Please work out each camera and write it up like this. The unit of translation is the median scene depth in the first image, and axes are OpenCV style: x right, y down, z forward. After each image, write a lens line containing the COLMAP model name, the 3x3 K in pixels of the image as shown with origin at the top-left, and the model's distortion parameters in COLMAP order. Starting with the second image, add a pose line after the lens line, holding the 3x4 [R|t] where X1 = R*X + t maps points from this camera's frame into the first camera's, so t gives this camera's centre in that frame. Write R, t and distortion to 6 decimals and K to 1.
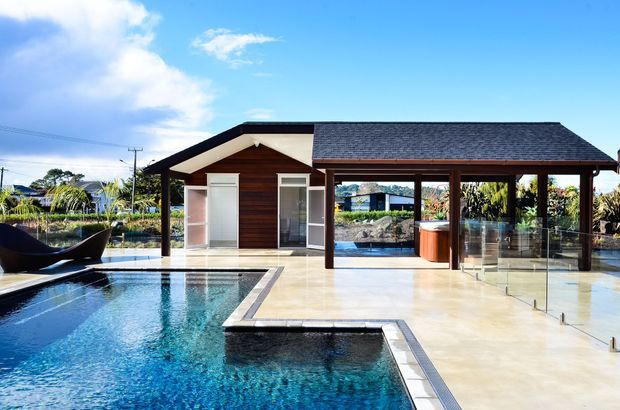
lens RADIAL K [[476.7, 0, 311.2], [0, 476.7, 205.7], [0, 0, 1]] dist [-0.016466, -0.001955]
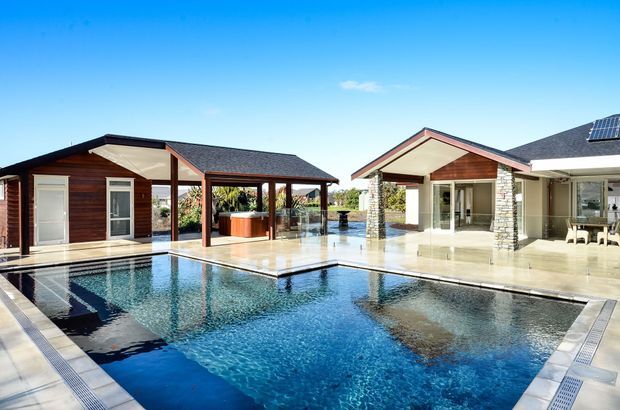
lens RADIAL K [[371.4, 0, 309.9], [0, 371.4, 202.5], [0, 0, 1]] dist [-0.000677, -0.000060]
pose [[0.680286, -0.014509, 0.732803, -0.407081], [0.014779, 0.999872, 0.006077, -0.002690], [-0.732798, 0.006696, 0.680413, 0.003180]]
